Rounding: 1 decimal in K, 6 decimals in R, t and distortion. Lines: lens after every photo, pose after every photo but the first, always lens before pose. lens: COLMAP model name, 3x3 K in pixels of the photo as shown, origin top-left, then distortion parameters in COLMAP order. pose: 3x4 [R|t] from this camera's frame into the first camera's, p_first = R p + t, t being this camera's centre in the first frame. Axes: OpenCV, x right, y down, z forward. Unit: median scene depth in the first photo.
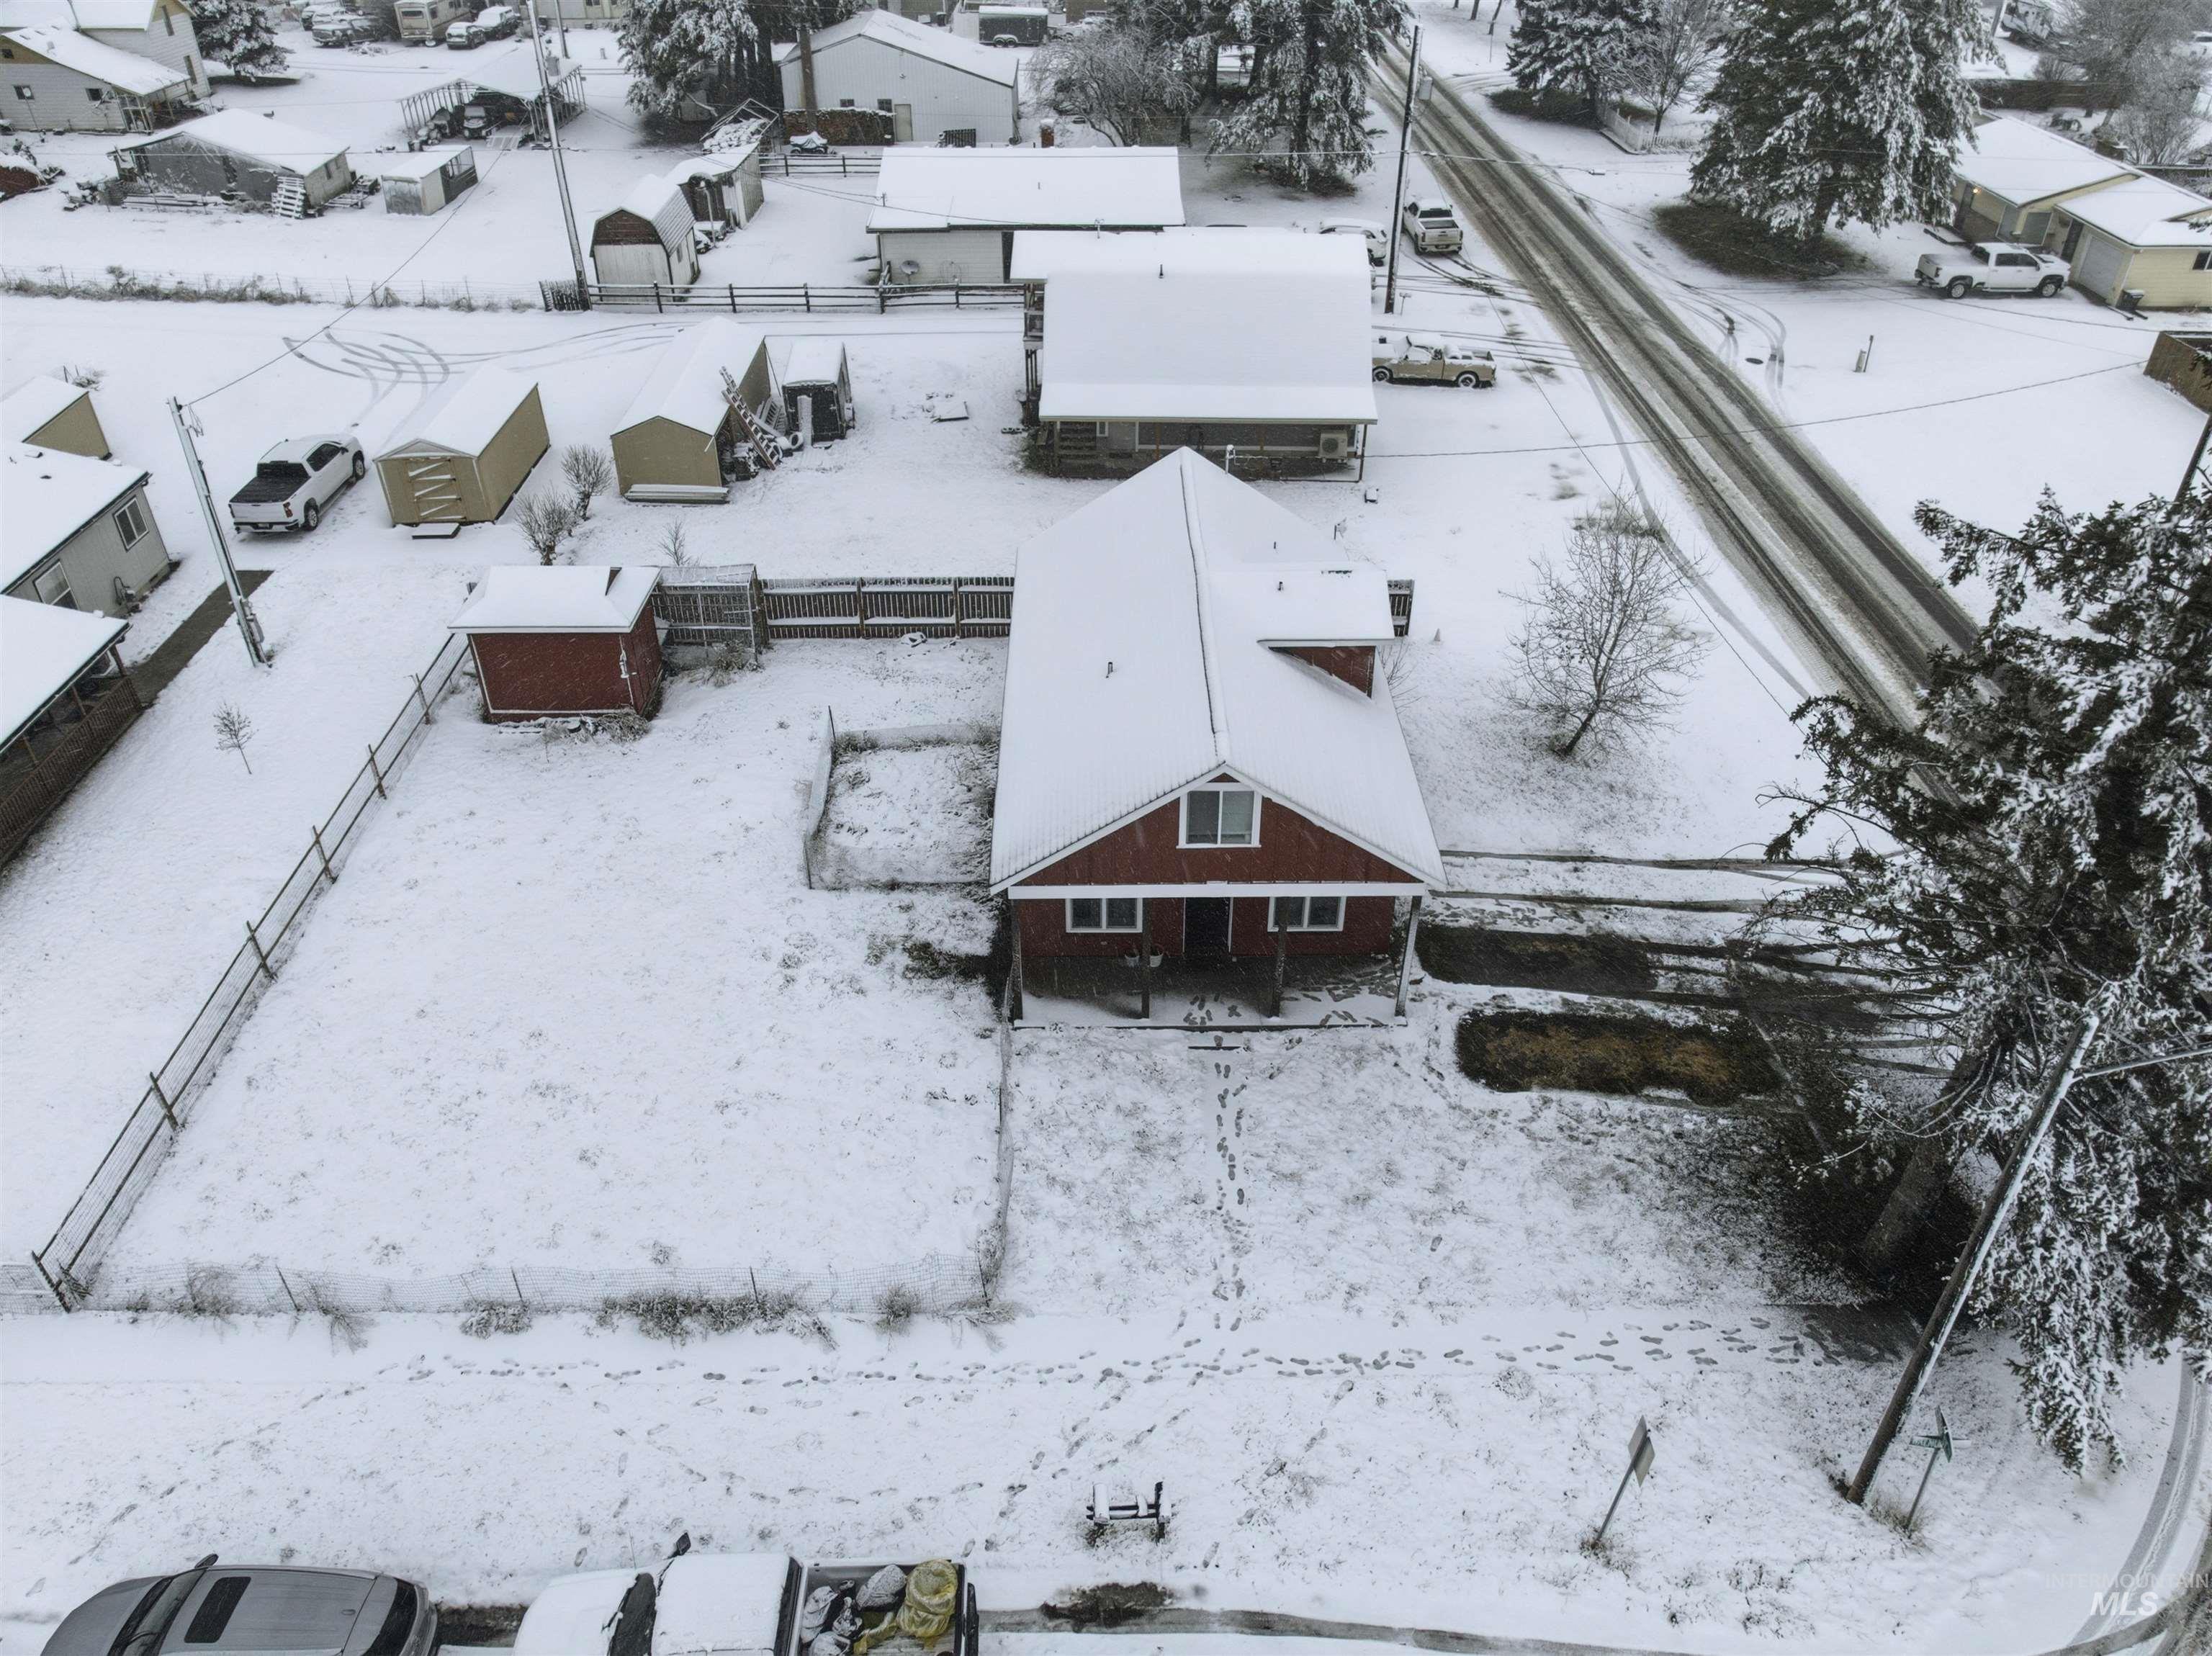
lens RADIAL K [[1568.2, 0, 1116.2], [0, 1568.2, 816.4], [0, 0, 1]] dist [-0.050351, 0.012589]
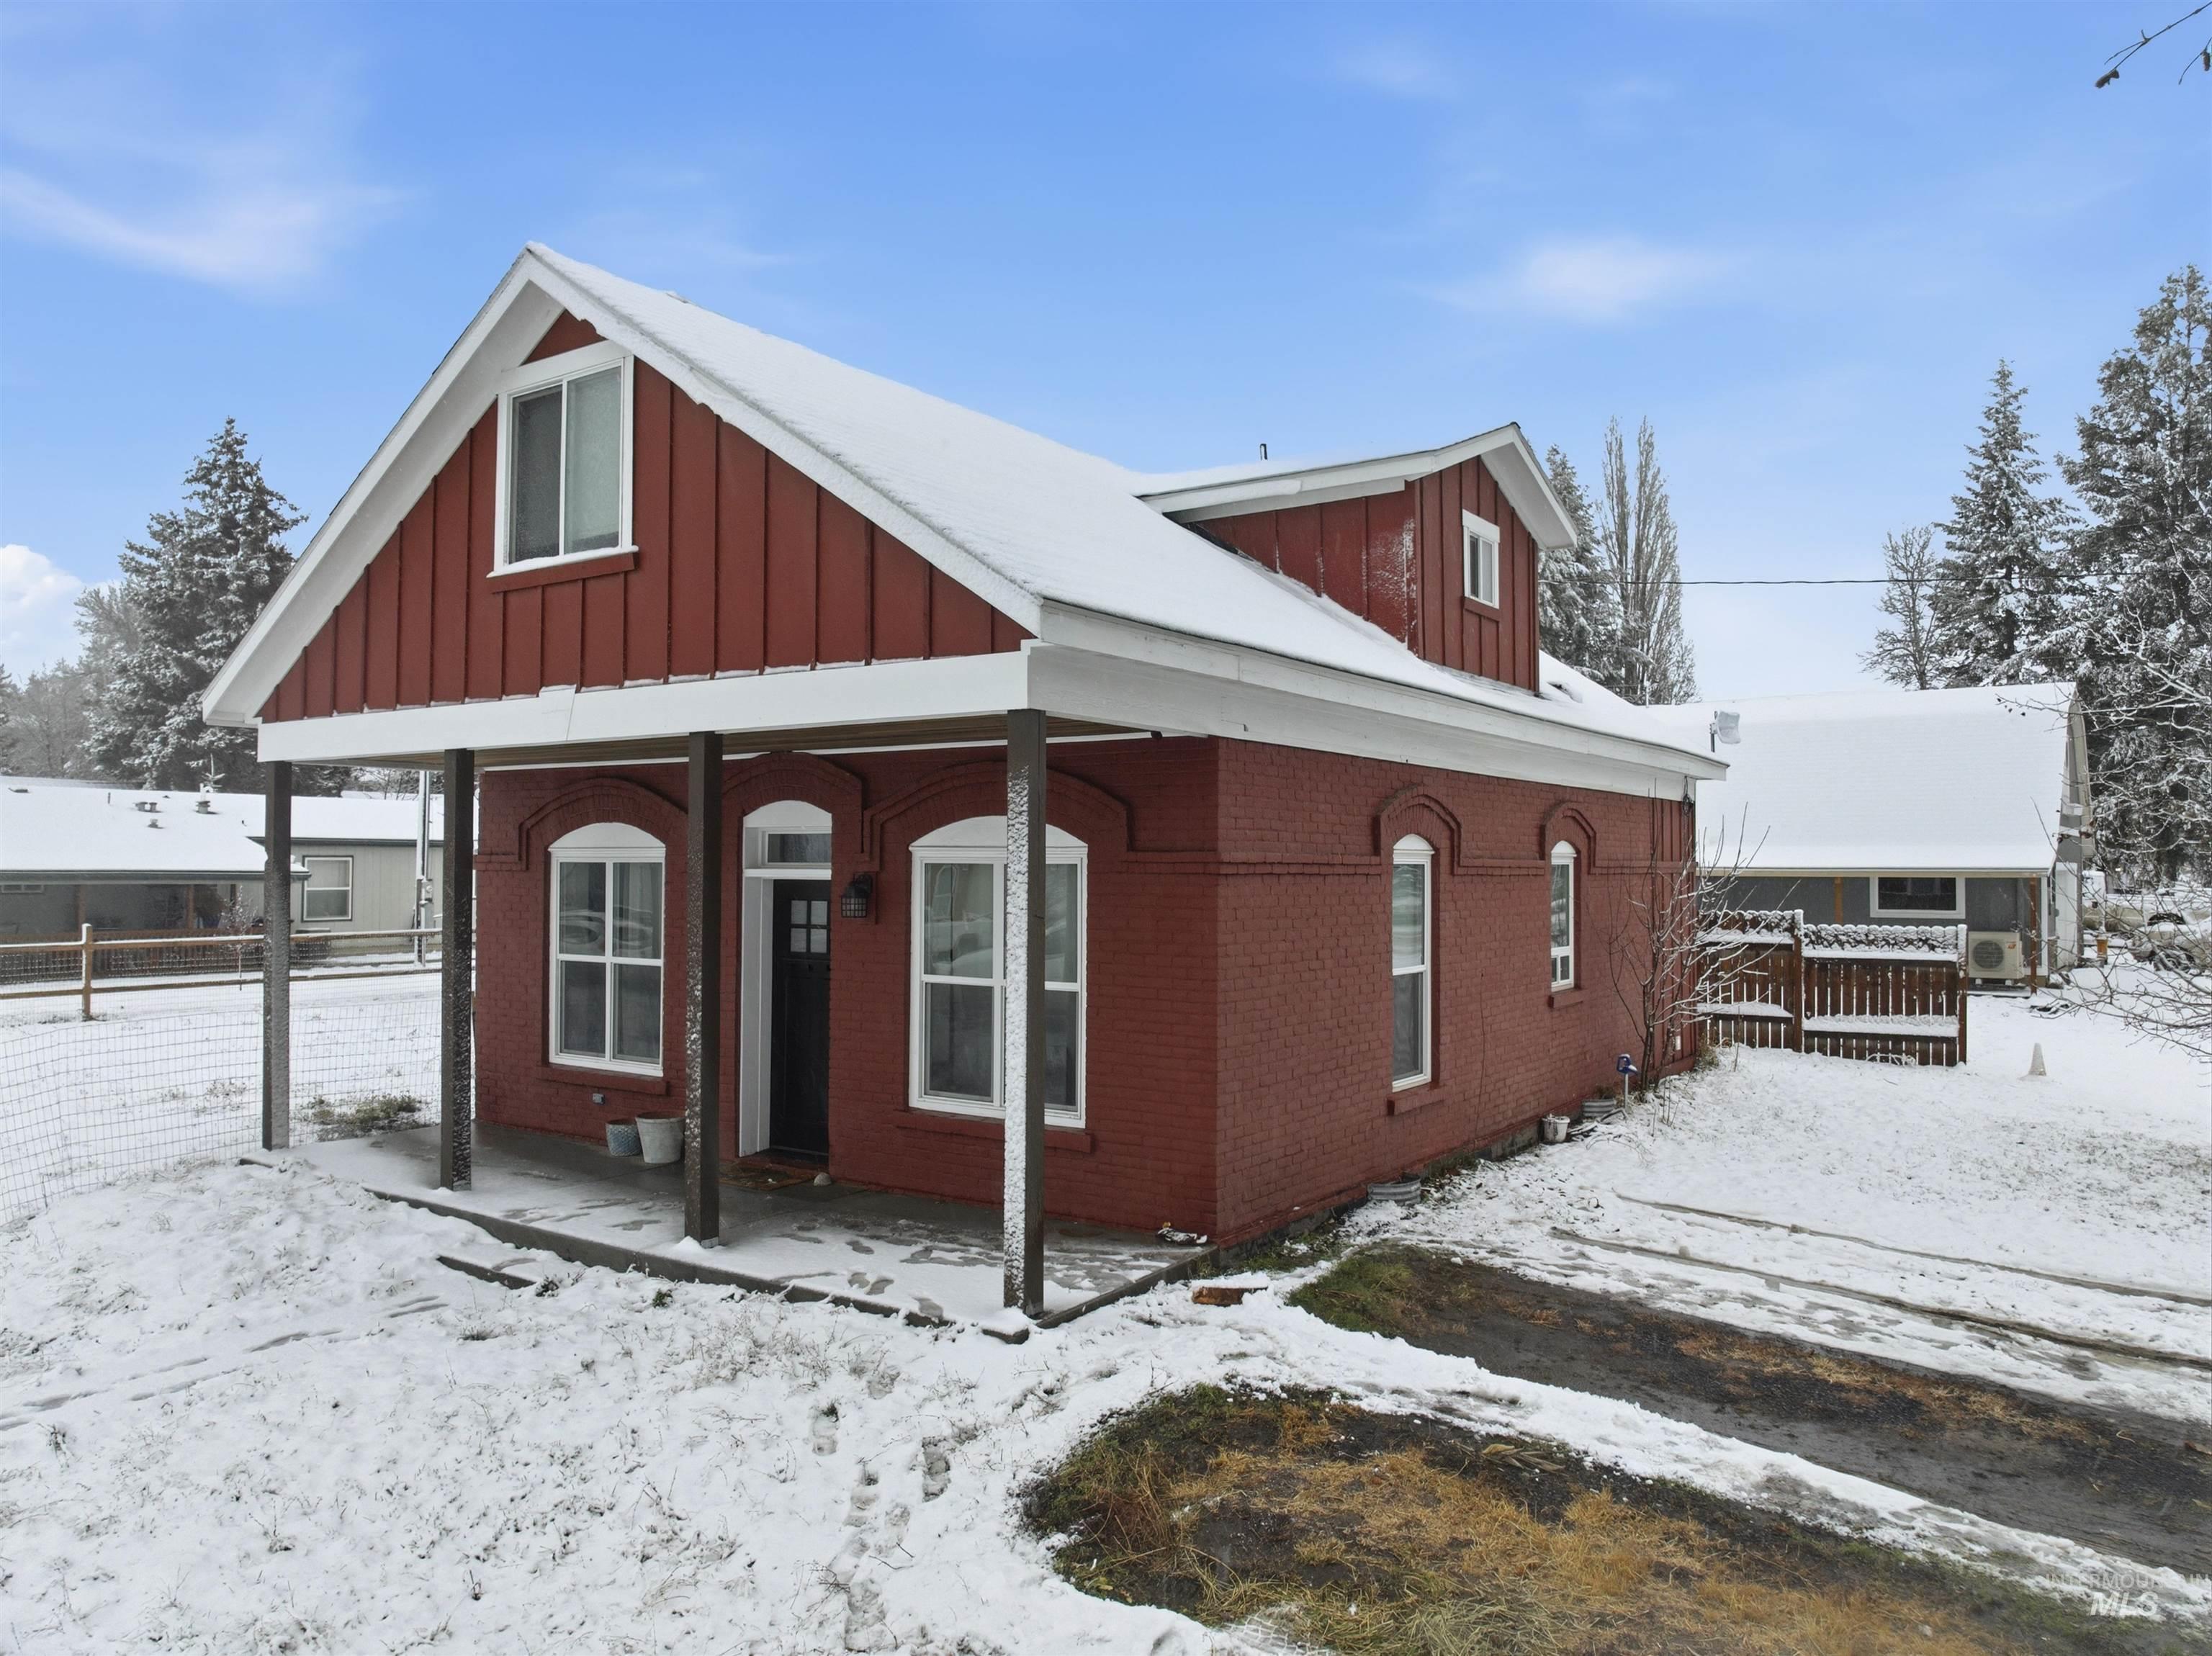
lens RADIAL K [[1568.2, 0, 1118.1], [0, 1568.2, 823.8], [0, 0, 1]] dist [-0.050351, 0.012589]
pose [[0.821726, -0.012962, -0.569736, 0.331141], [-0.333181, 0.800150, -0.498748, 0.179933], [0.462339, 0.599659, 0.653186, 0.761610]]
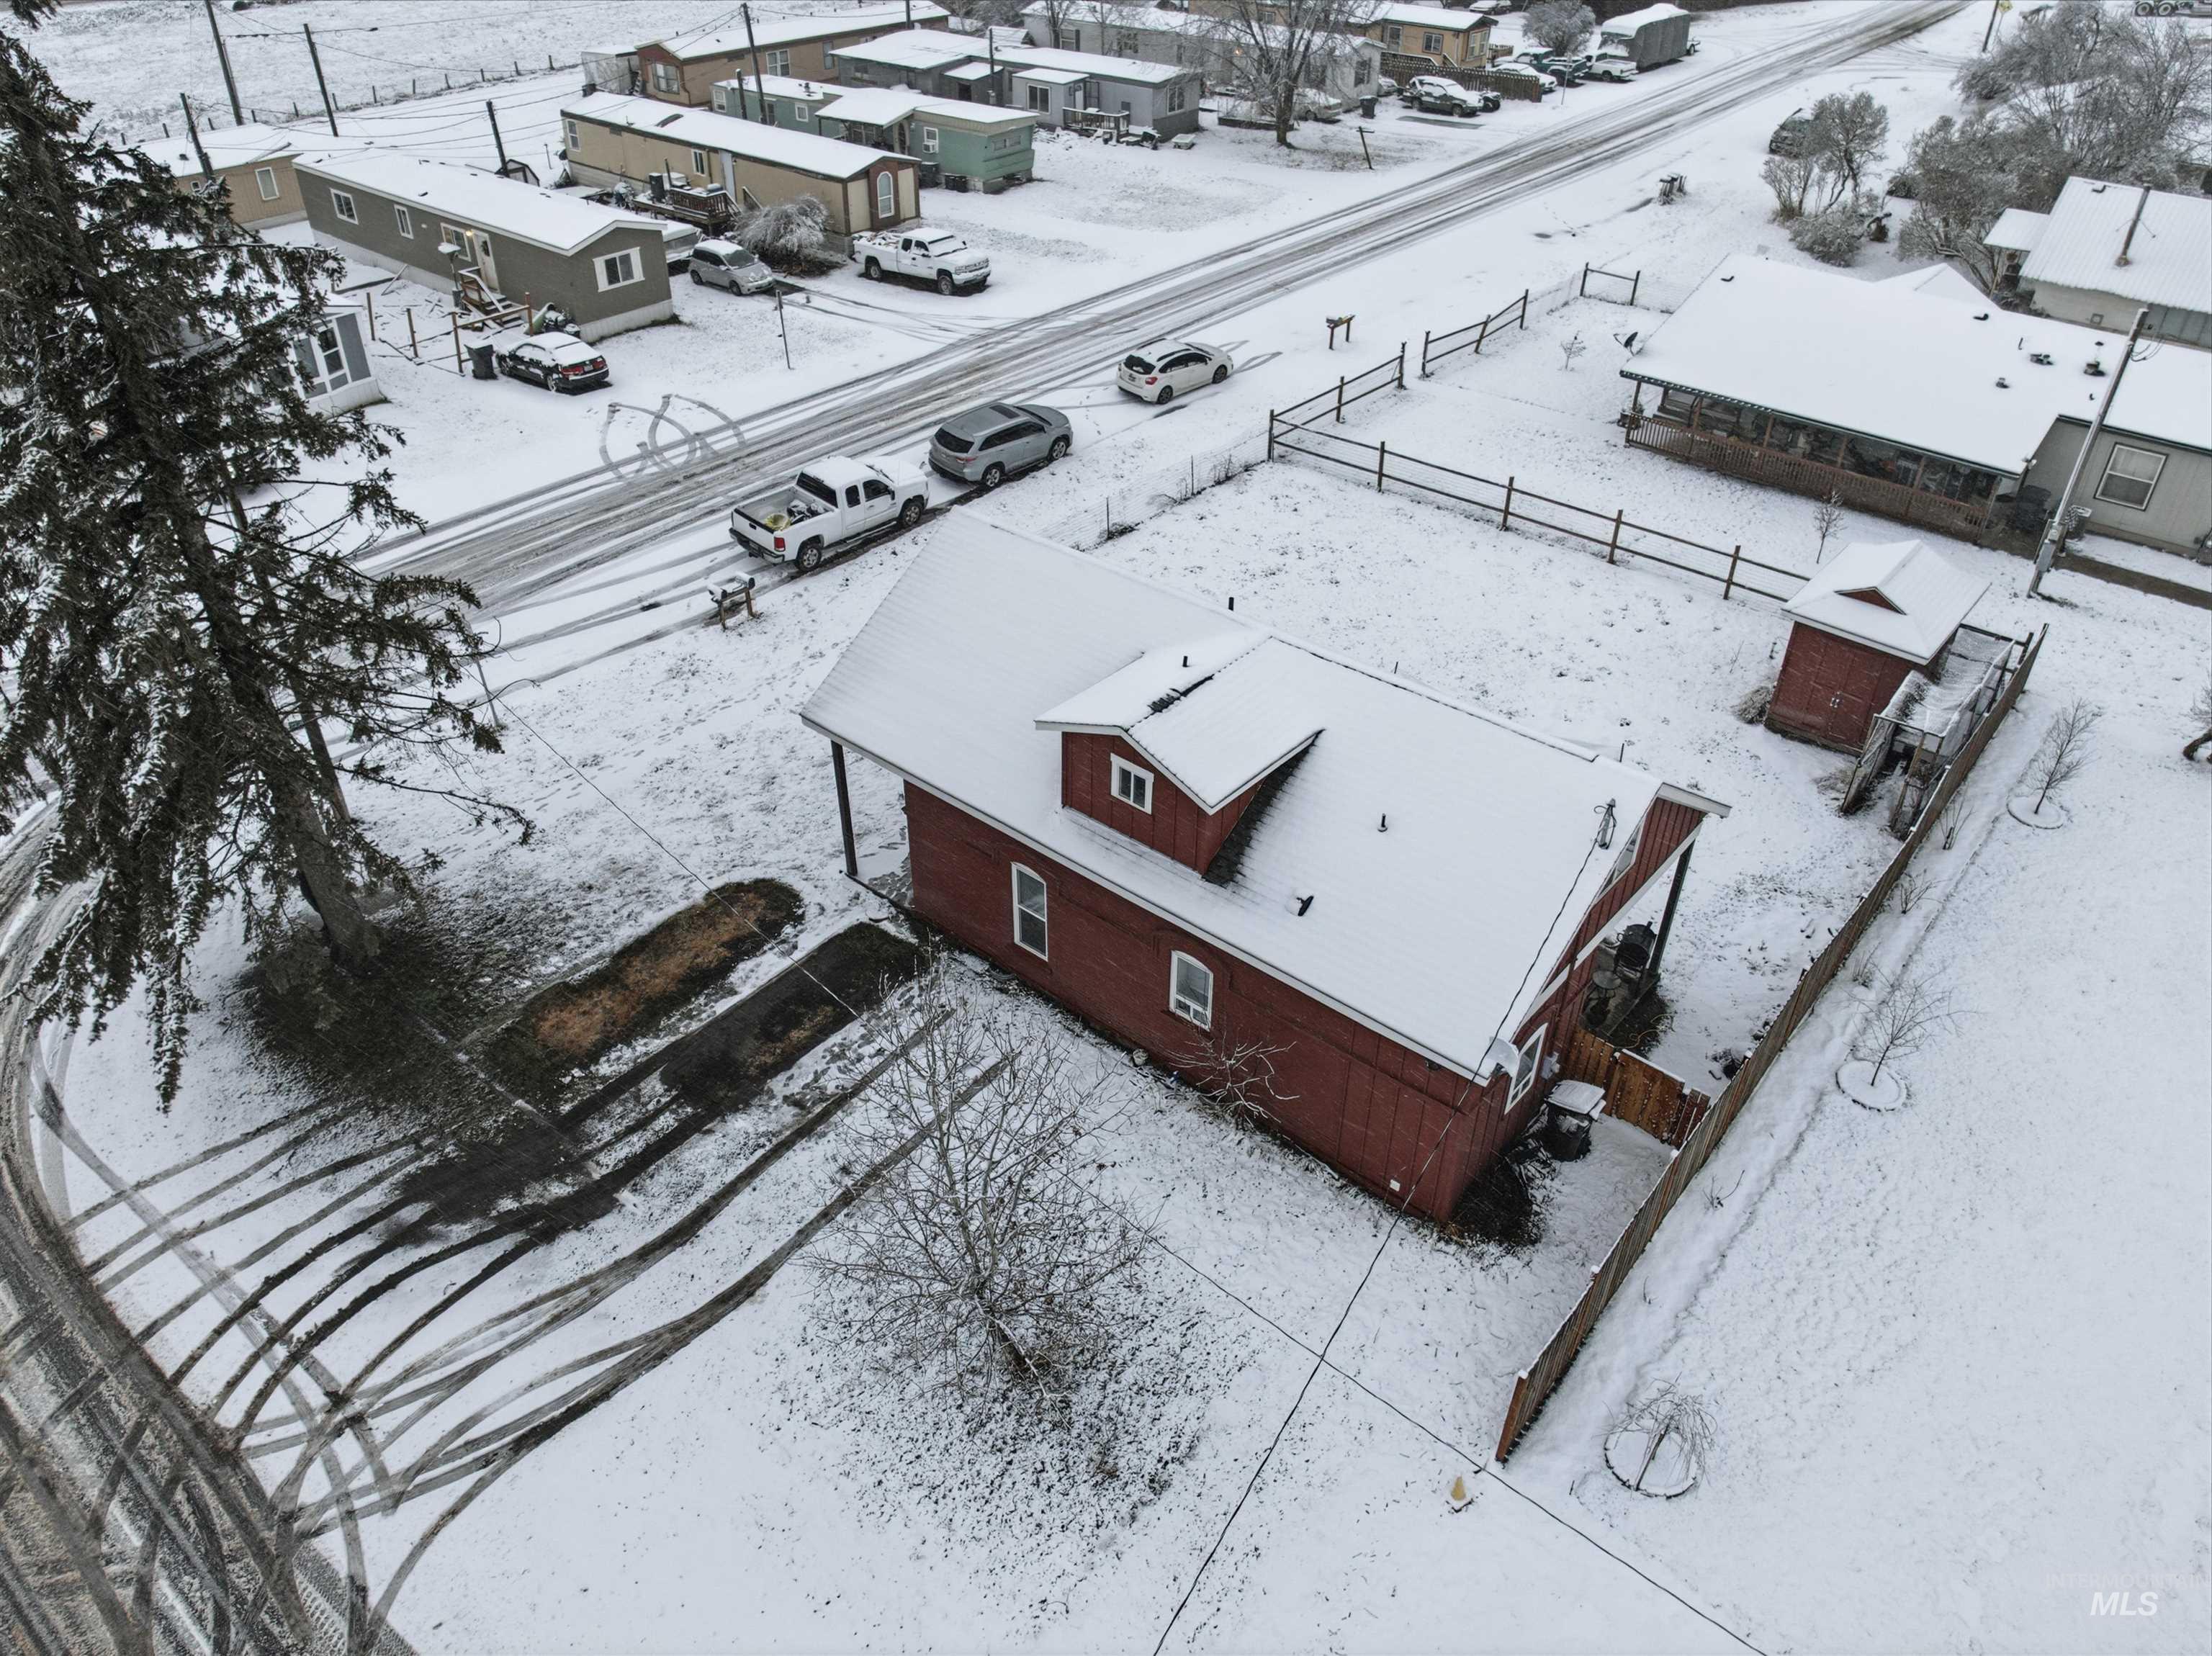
lens RADIAL K [[1568.2, 0, 1115.4], [0, 1568.2, 811.9], [0, 0, 1]] dist [-0.050351, 0.012589]
pose [[-0.655958, 0.430624, -0.619905, 0.645757], [-0.444317, 0.443619, 0.778322, -0.707932], [0.610166, 0.785981, -0.099662, 1.130608]]
